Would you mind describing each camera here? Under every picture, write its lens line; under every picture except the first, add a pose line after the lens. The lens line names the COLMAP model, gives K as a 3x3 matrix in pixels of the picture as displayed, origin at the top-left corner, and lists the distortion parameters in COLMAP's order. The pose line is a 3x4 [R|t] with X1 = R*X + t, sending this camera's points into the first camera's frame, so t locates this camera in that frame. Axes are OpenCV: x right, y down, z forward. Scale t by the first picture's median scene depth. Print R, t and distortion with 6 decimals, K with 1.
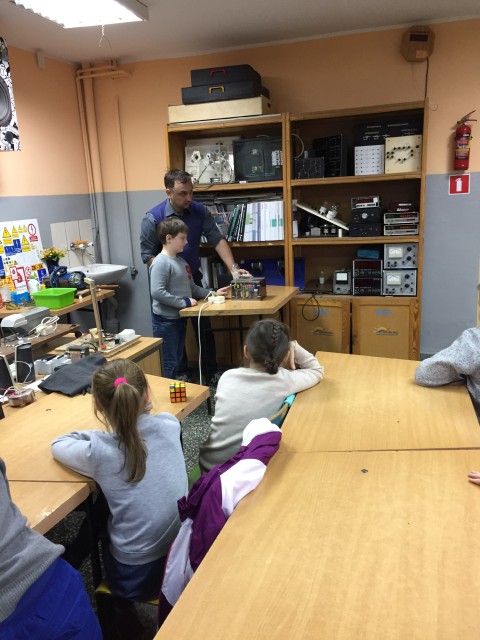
lens RADIAL K [[539.1, 0, 245.9], [0, 539.1, 317.1], [0, 0, 1]] dist [0.073980, -0.096281]
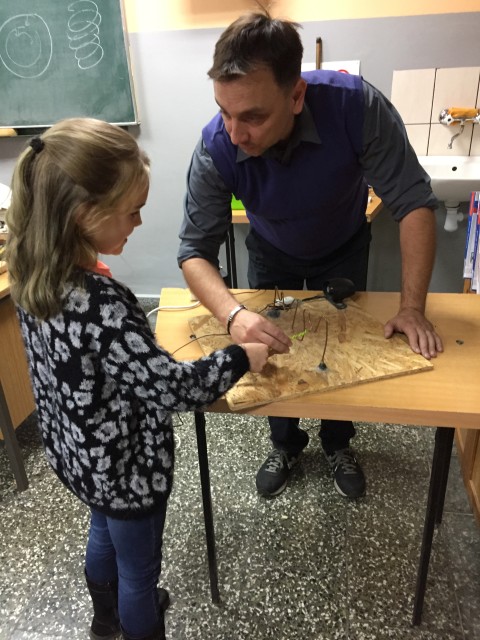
lens RADIAL K [[539.1, 0, 238.7], [0, 539.1, 320.4], [0, 0, 1]] dist [0.073980, -0.096281]
pose [[0.134774, 0.469039, -0.872834, 0.281663], [-0.190237, 0.876732, 0.441760, -0.184194], [0.972443, 0.106508, 0.207389, 0.837072]]
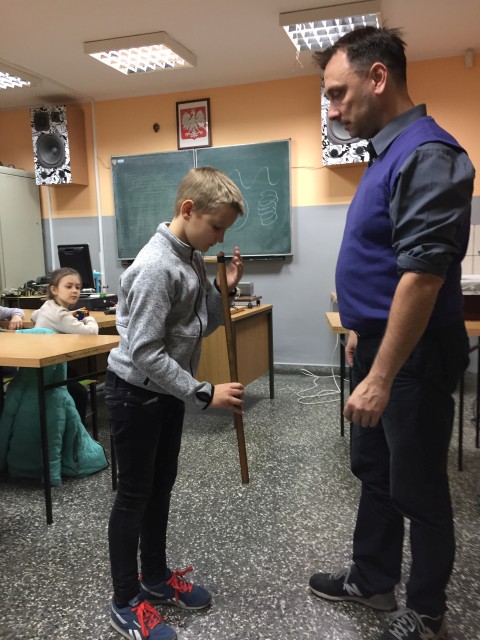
lens RADIAL K [[539.1, 0, 242.9], [0, 539.1, 321.8], [0, 0, 1]] dist [0.073980, -0.096281]
pose [[-0.009299, 0.186147, -0.982478, 0.730463], [-0.201808, 0.961954, 0.184169, -0.125077], [0.979381, 0.199985, 0.028620, 0.715976]]
